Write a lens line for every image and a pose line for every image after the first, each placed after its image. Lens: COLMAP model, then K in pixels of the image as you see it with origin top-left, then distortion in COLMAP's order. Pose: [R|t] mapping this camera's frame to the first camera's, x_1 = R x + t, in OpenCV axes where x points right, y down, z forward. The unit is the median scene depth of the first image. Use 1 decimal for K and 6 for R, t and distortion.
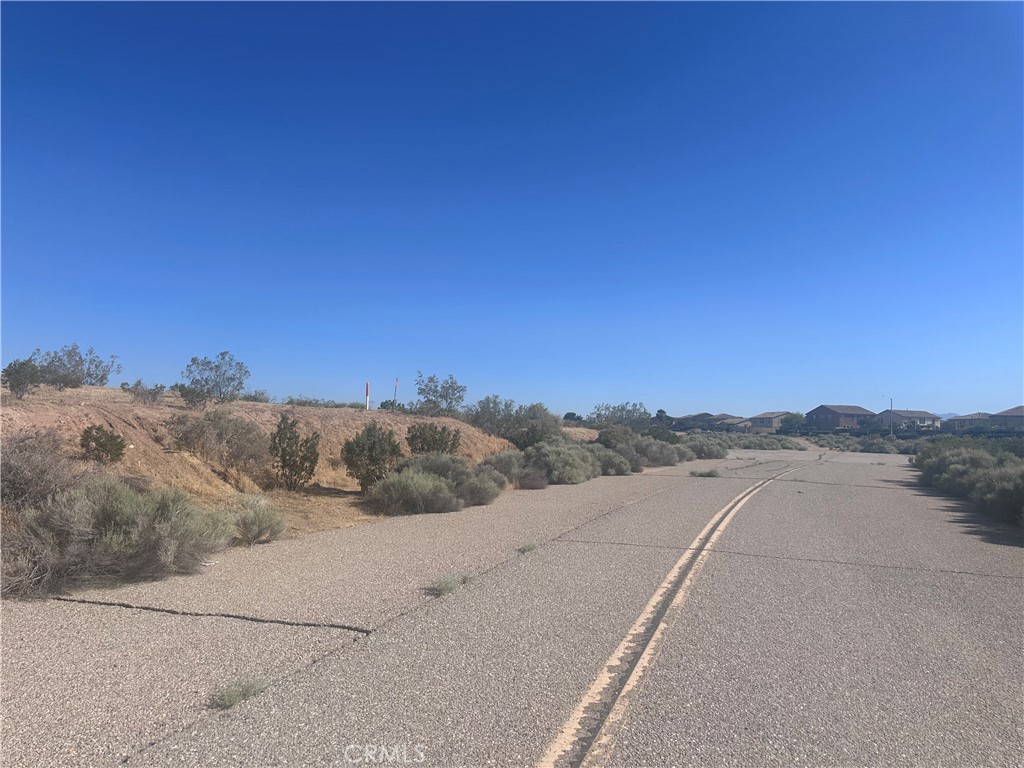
lens RADIAL K [[721.3, 0, 513.7], [0, 721.3, 388.9], [0, 0, 1]] dist [0.074724, -0.082681]
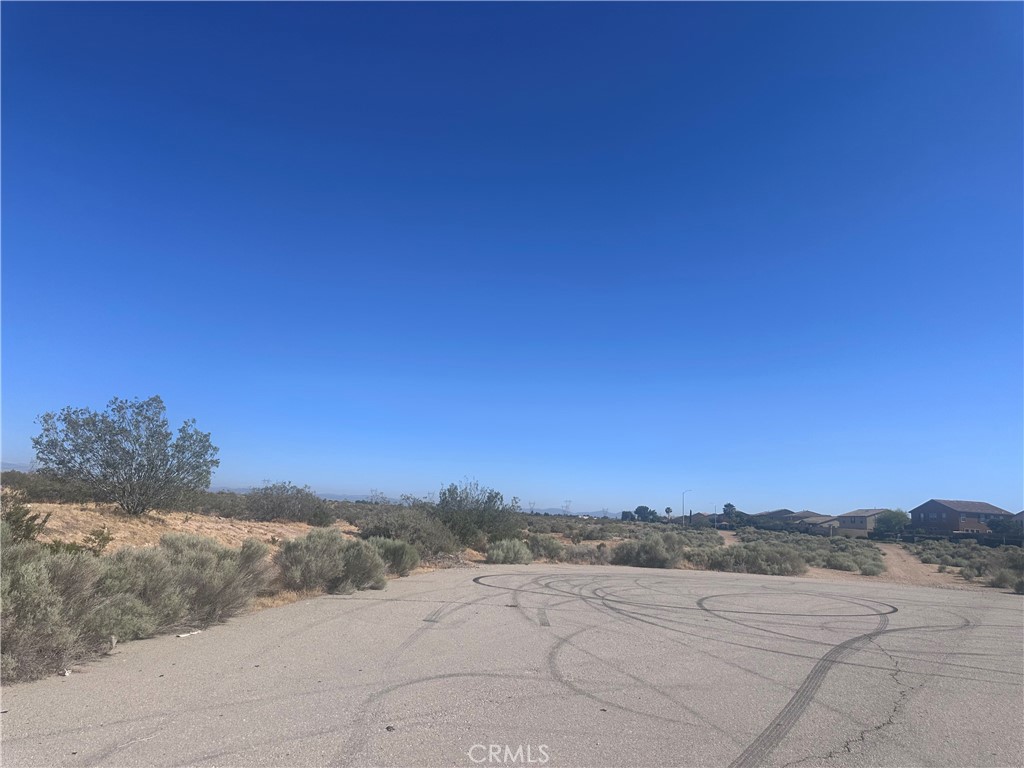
lens RADIAL K [[721.3, 0, 516.2], [0, 721.3, 387.4], [0, 0, 1]] dist [0.074724, -0.082681]
pose [[0.992657, 0.007766, -0.120710, 1.152948], [-0.023270, 0.991558, -0.127562, 0.161599], [0.118701, 0.129435, 0.984458, 2.548411]]
